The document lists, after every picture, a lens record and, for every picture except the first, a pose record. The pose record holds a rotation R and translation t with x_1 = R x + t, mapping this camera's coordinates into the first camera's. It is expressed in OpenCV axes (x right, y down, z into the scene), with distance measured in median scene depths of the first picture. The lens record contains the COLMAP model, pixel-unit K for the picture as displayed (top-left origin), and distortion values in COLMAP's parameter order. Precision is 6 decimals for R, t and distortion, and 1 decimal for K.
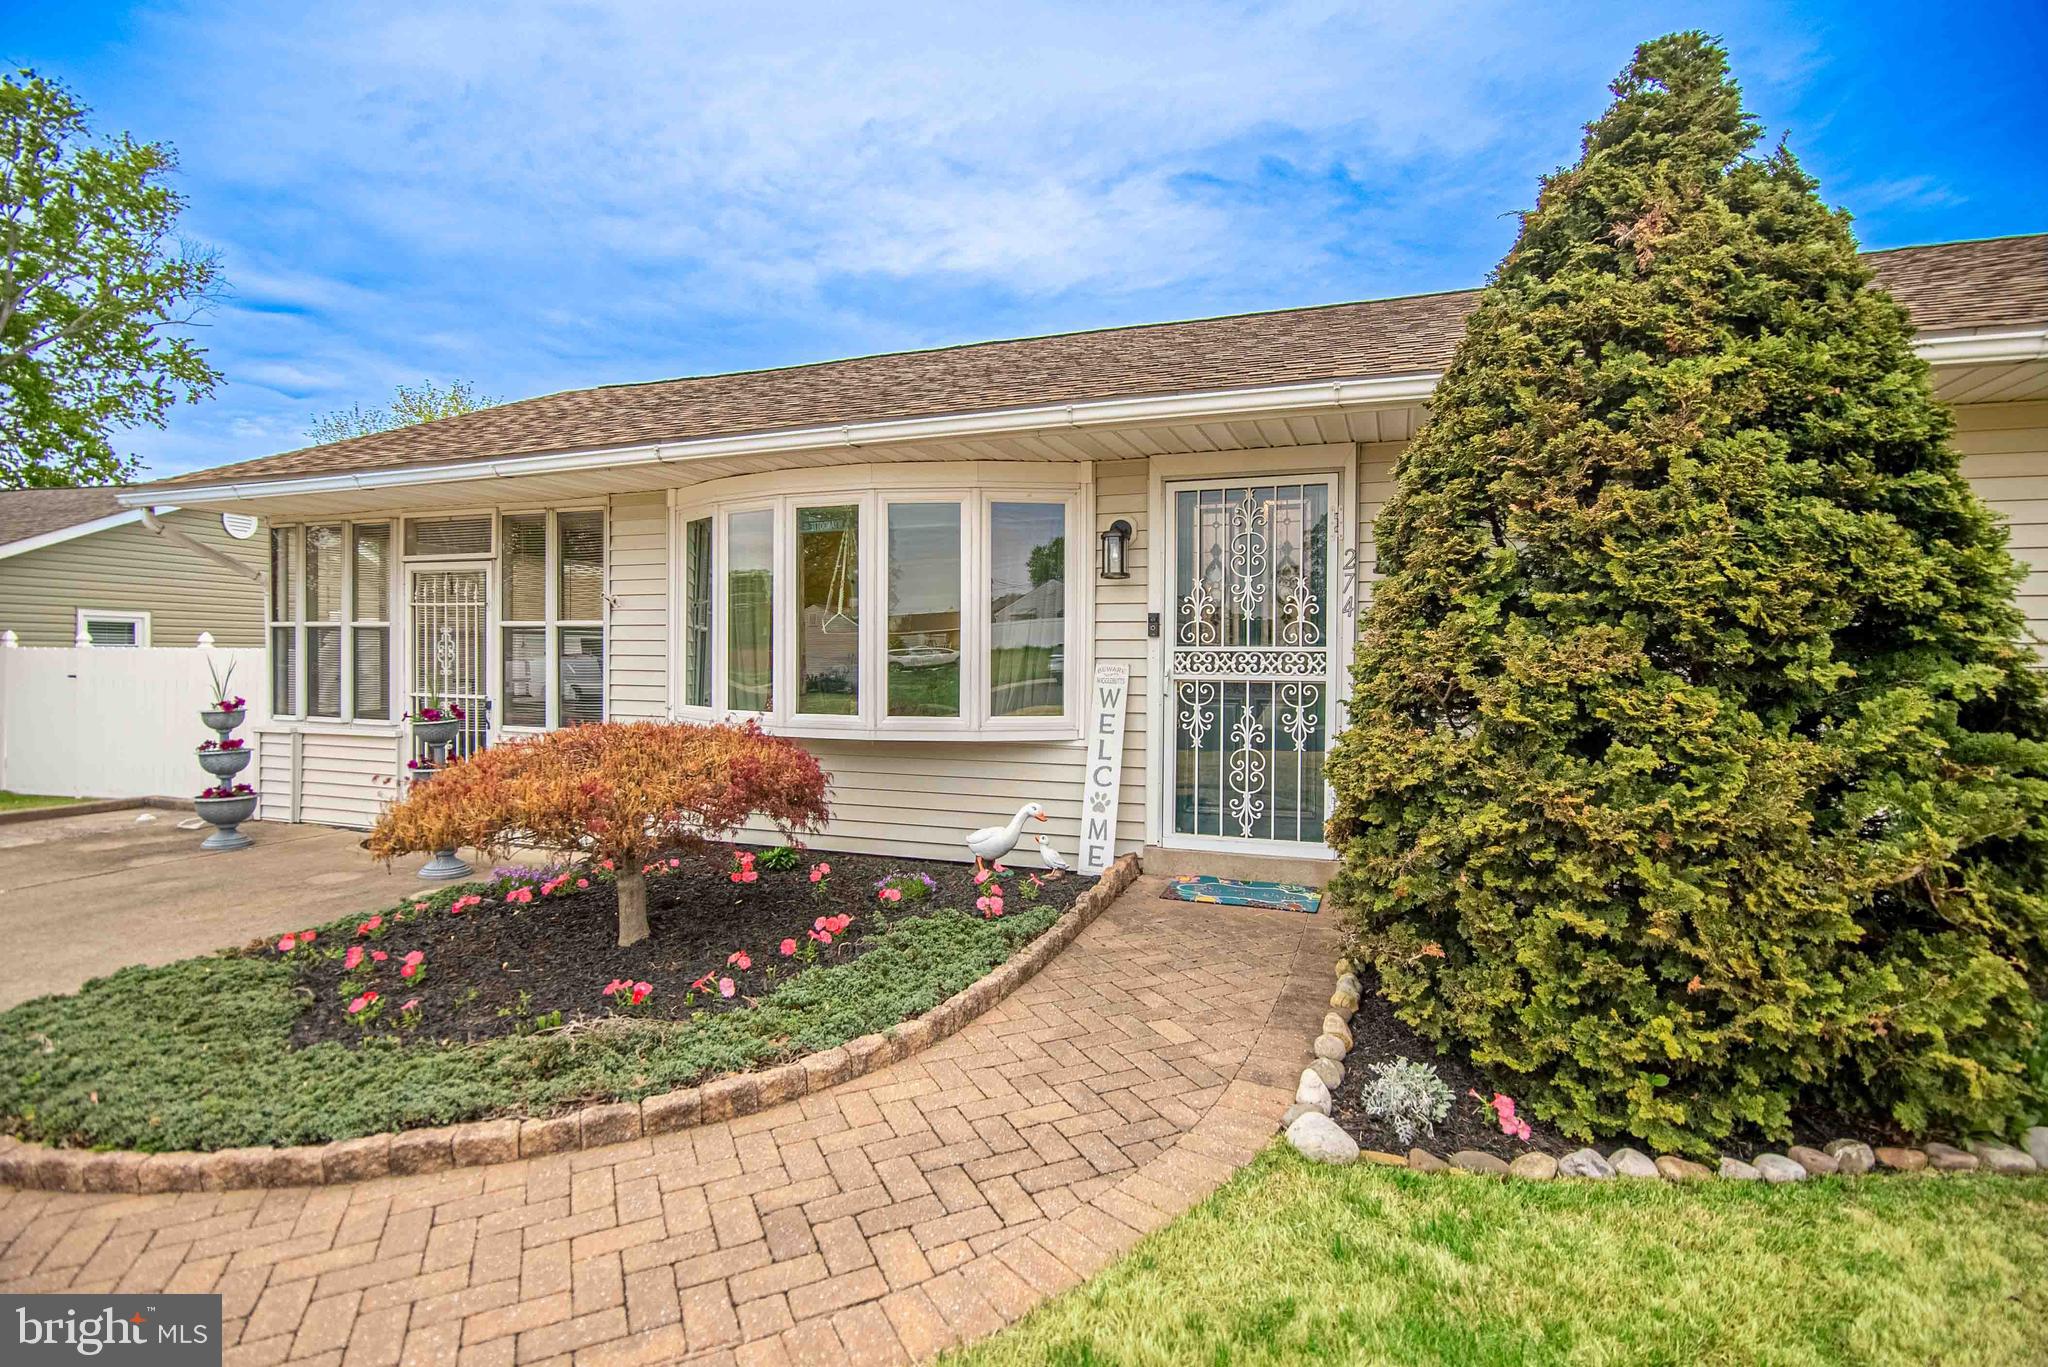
lens RADIAL K [[1004.5, 0, 1023.1], [0, 1004.5, 674.8], [0, 0, 1]] dist [-0.020055, 0.000584]
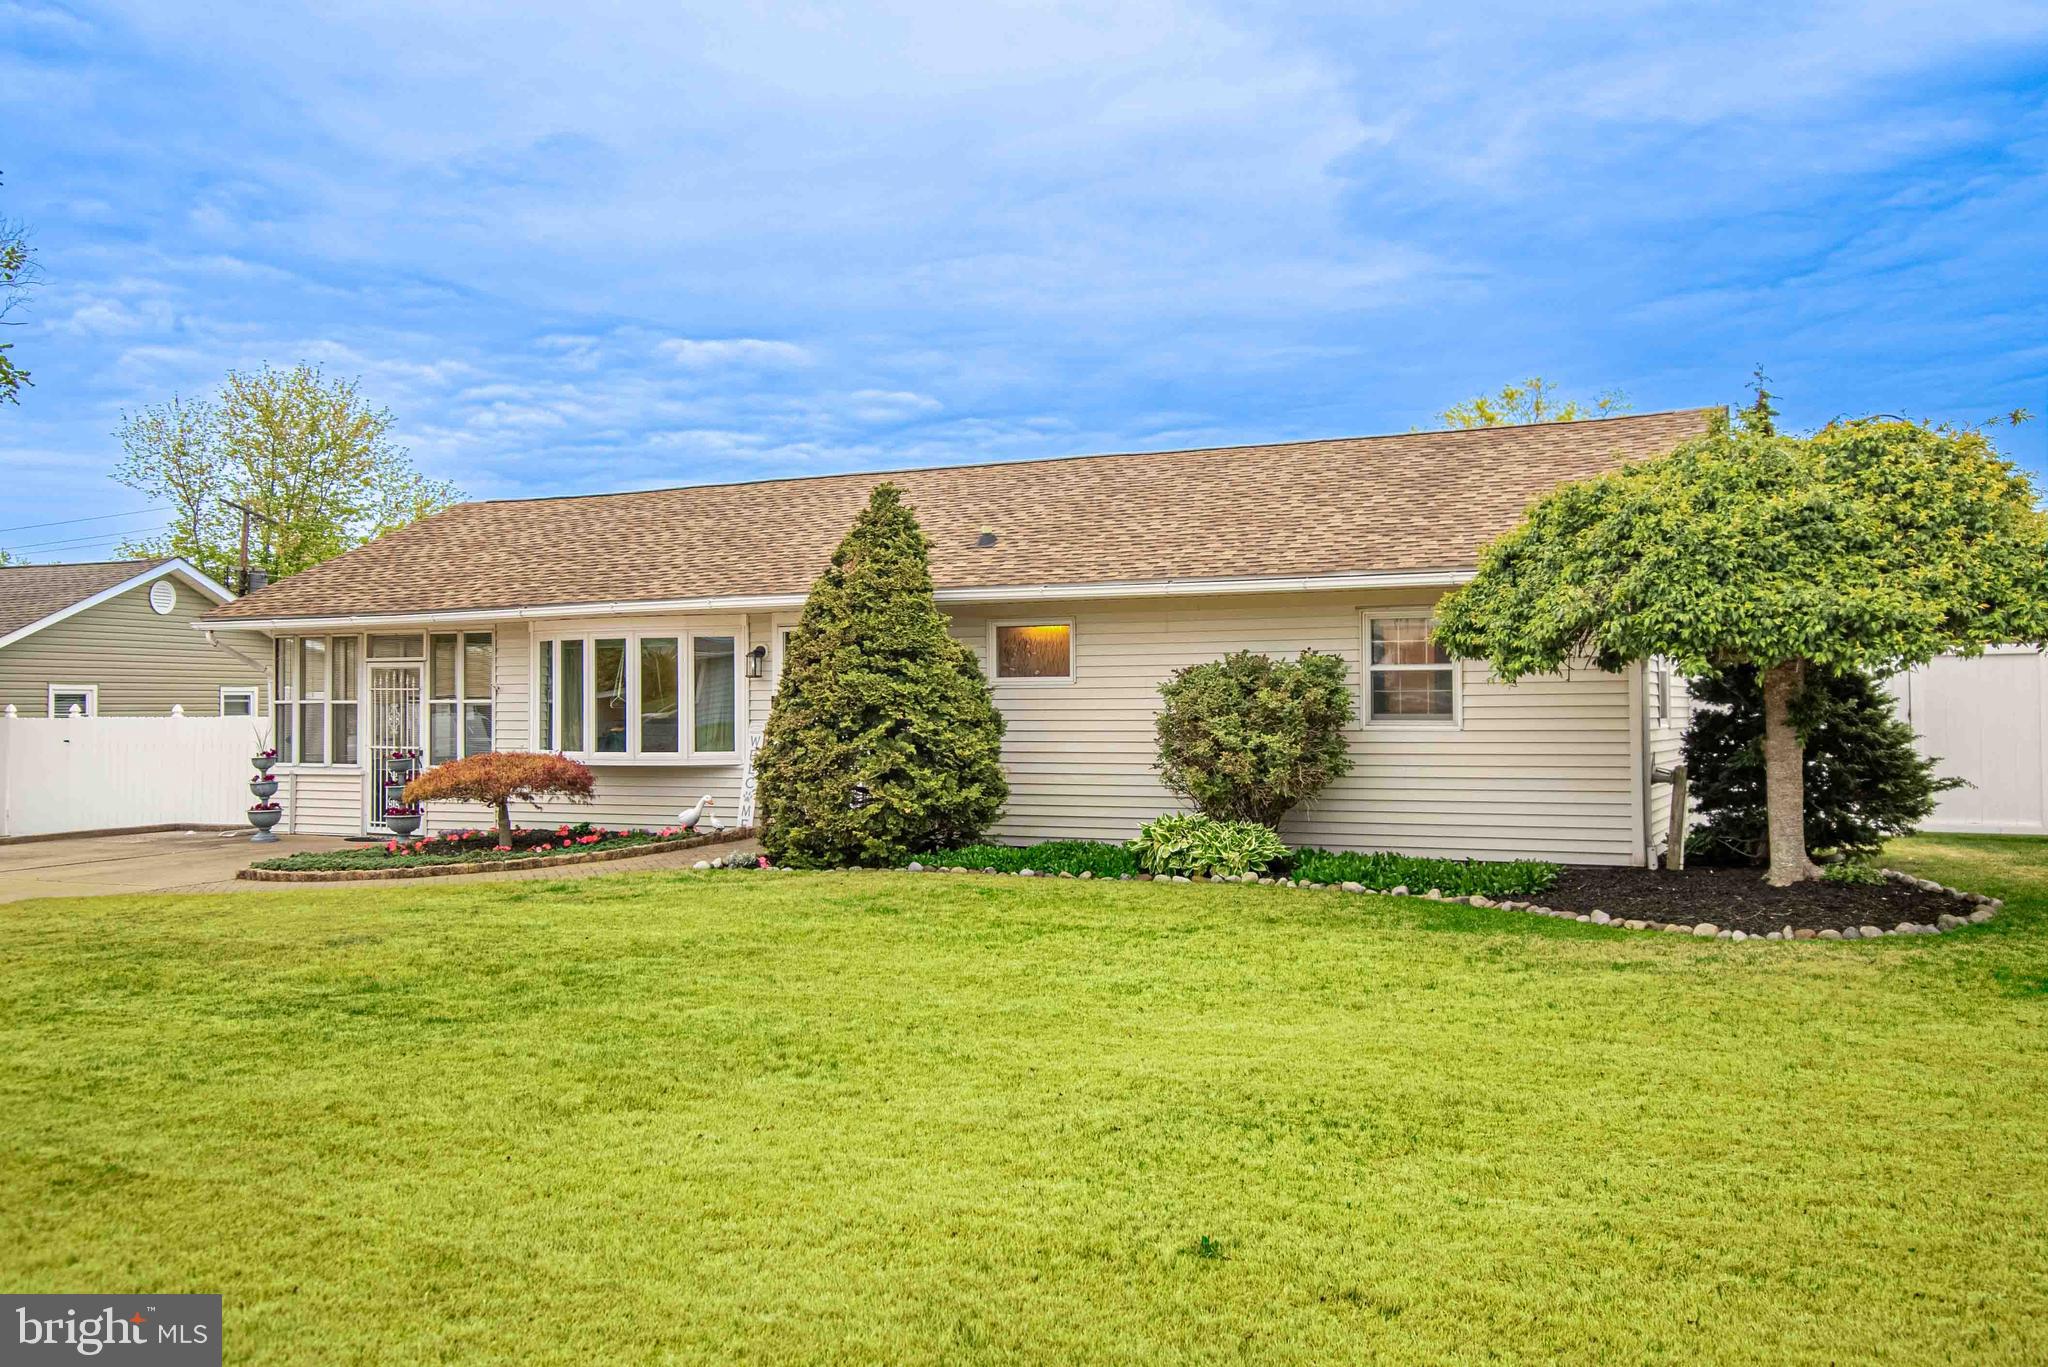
lens RADIAL K [[1690.9, 0, 1024.0], [0, 1690.9, 683.5], [0, 0, 1]] dist [0.002193, -0.000321]
pose [[0.995862, -0.013948, -0.089804, 0.724472], [0.011088, 0.999418, -0.032267, 0.019279], [0.090202, 0.031138, 0.995437, -1.743756]]
